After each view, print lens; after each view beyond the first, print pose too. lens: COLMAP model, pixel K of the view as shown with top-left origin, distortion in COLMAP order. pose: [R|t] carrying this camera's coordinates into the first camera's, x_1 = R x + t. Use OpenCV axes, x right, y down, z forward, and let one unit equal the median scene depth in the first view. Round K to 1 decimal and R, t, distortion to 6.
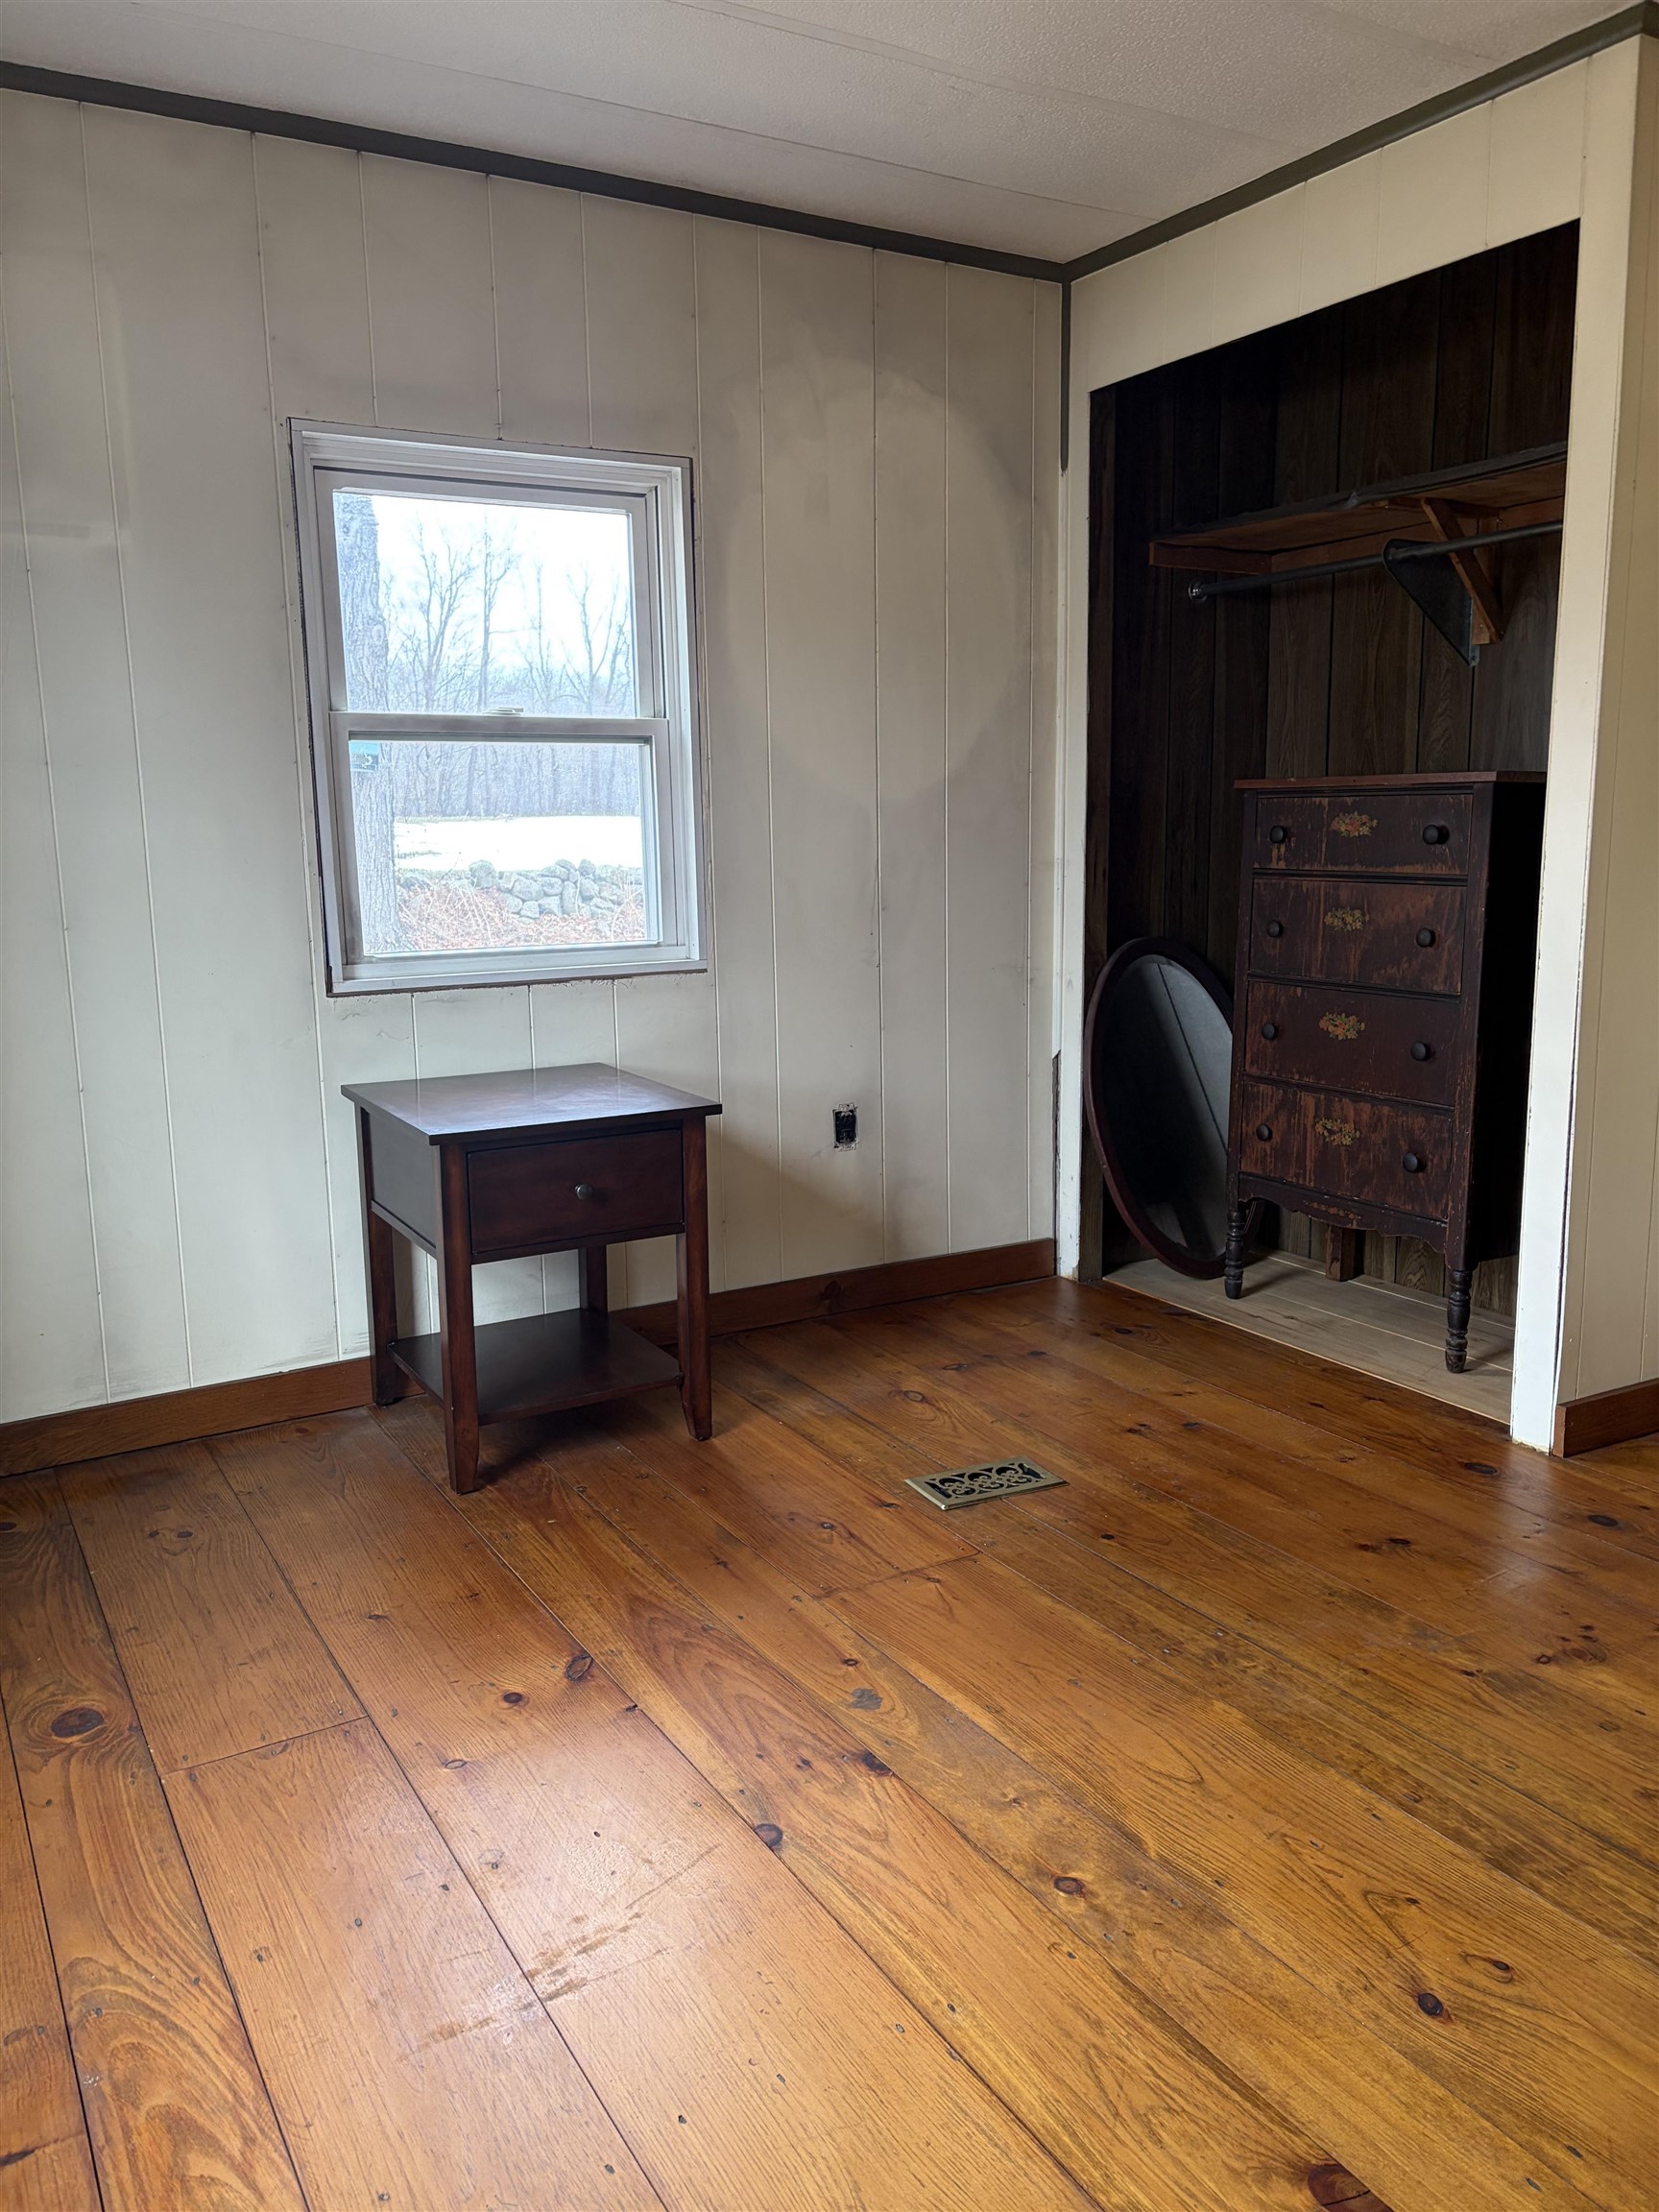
lens RADIAL K [[1675.4, 0, 832.9], [0, 1675.4, 1108.0], [0, 0, 1]] dist [0.042602, -0.046828]
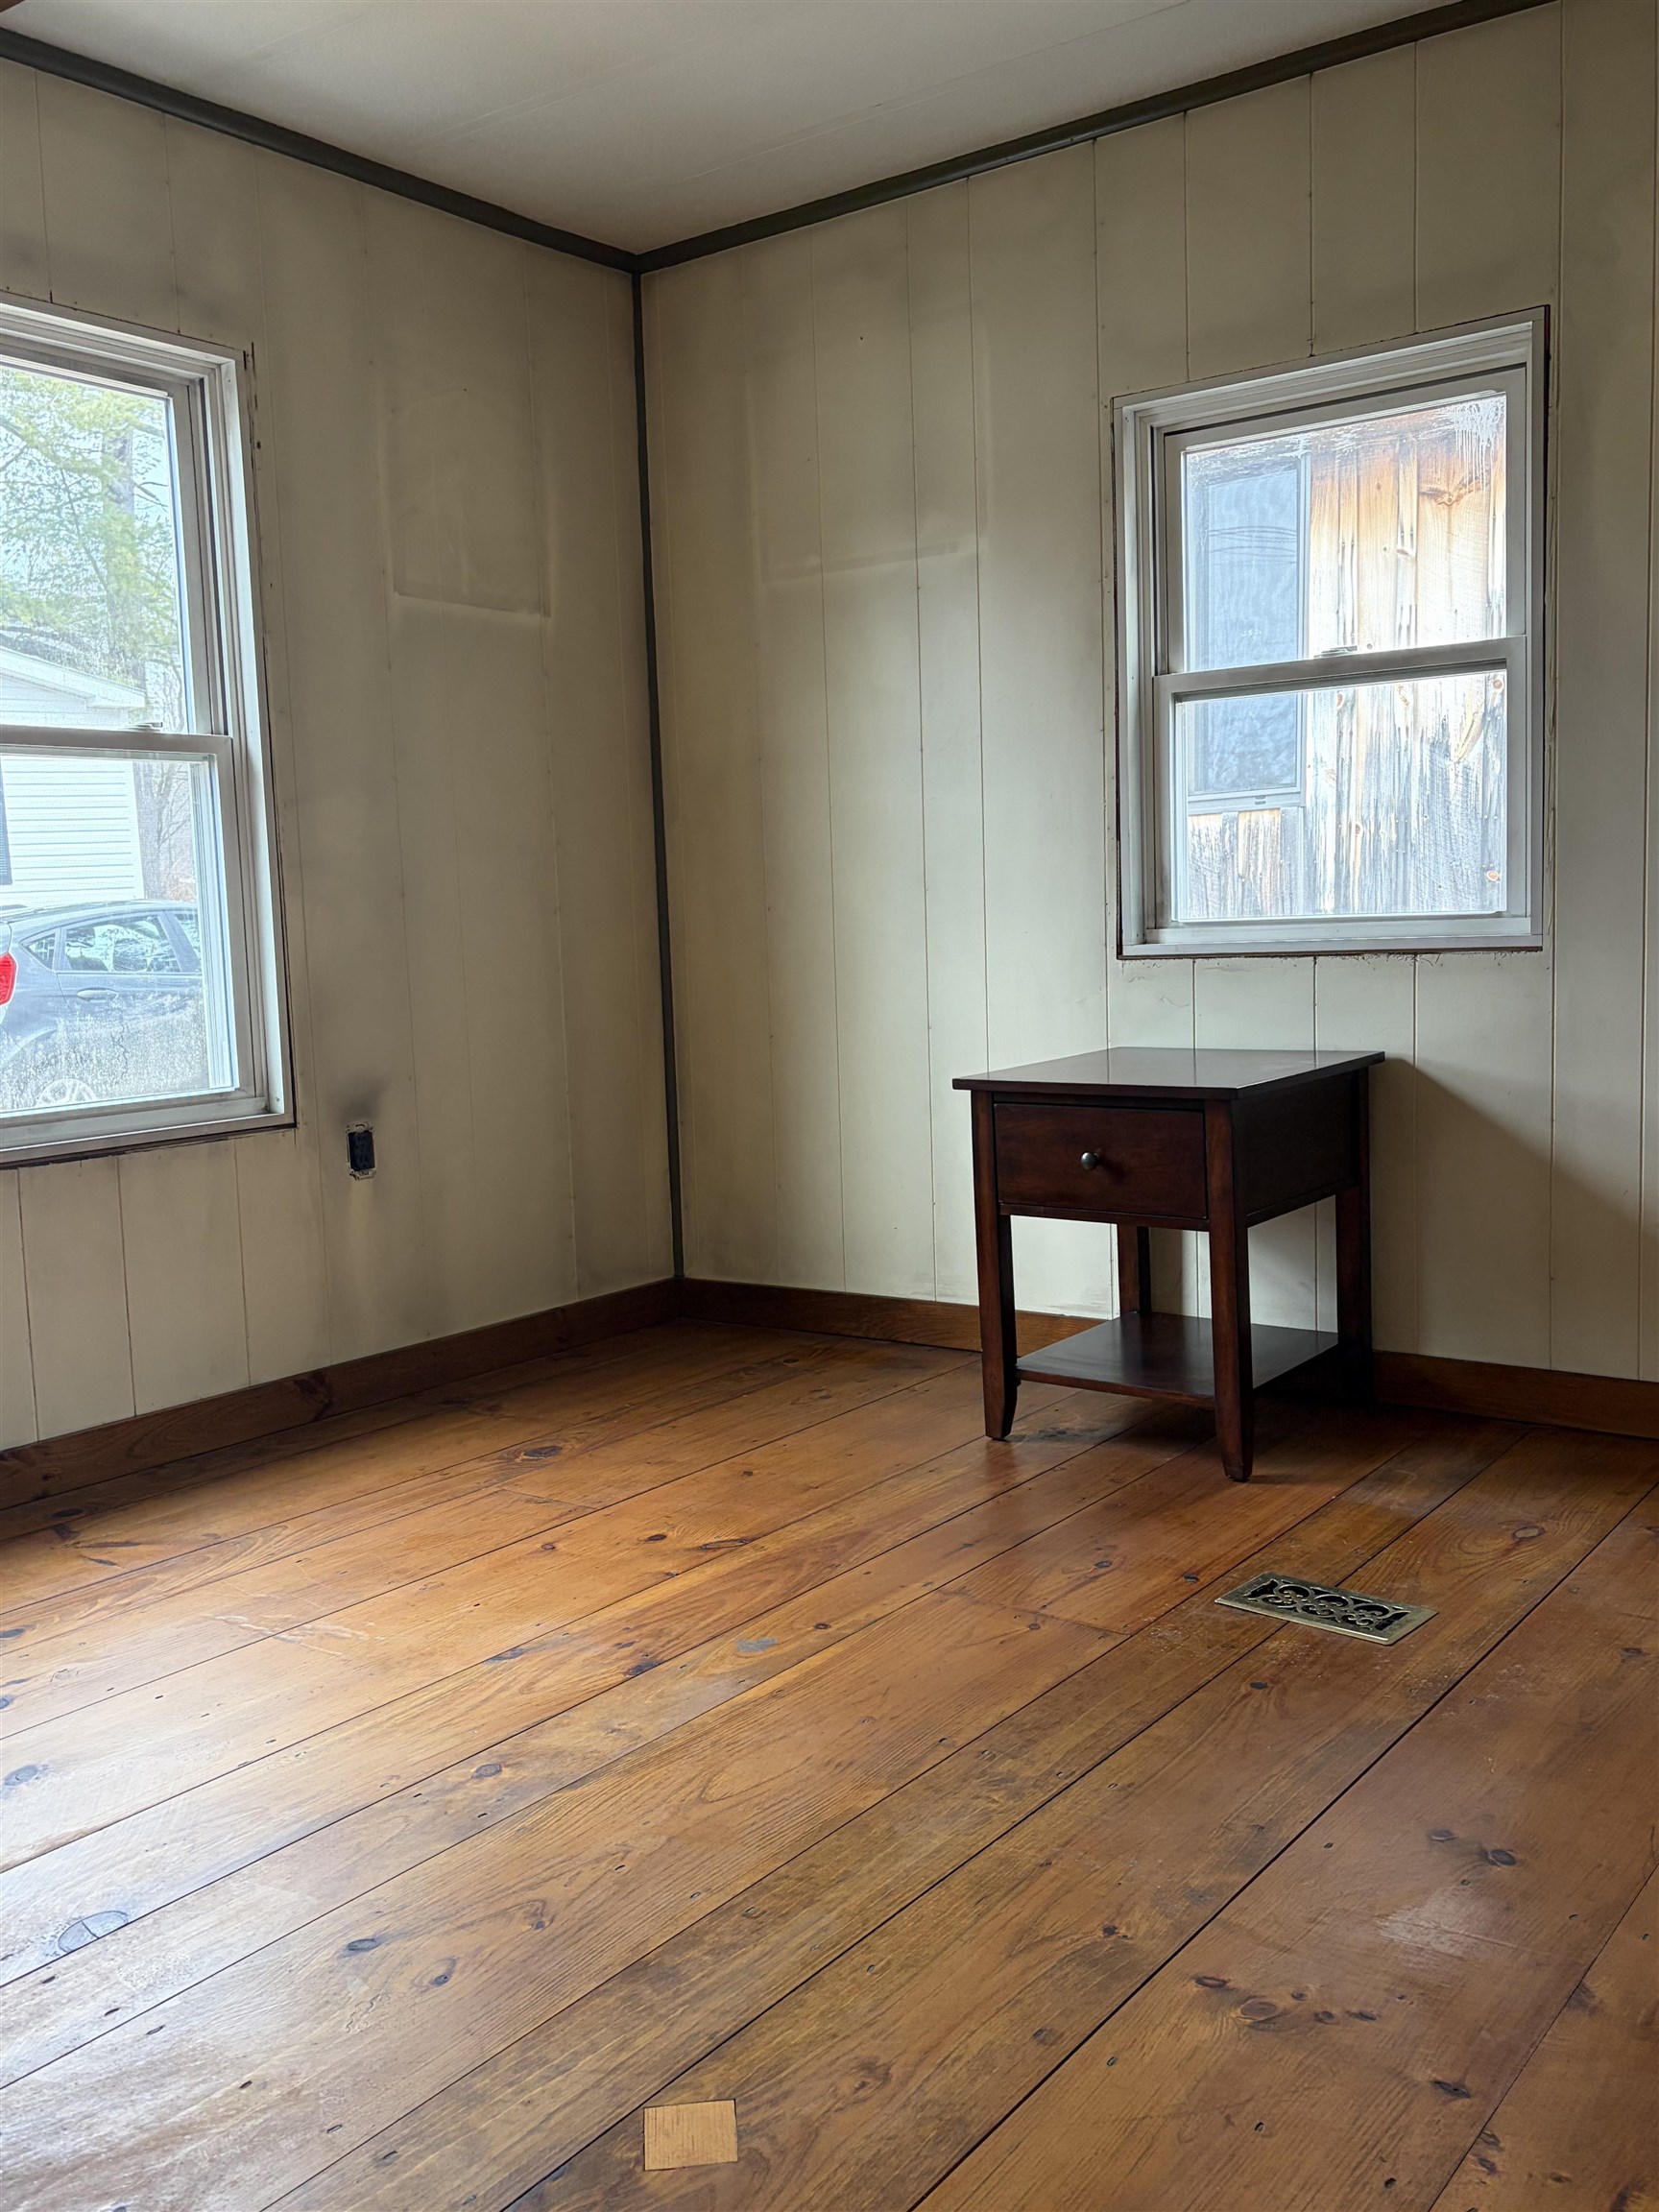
lens RADIAL K [[1964.2, 0, 829.8], [0, 1964.2, 1110.7], [0, 0, 1]] dist [0.051520, -0.052599]
pose [[0.379390, 0.102592, -0.919531, 0.760838], [-0.124274, 0.990478, 0.059233, -0.024252], [0.916853, 0.091802, 0.388527, 0.398353]]
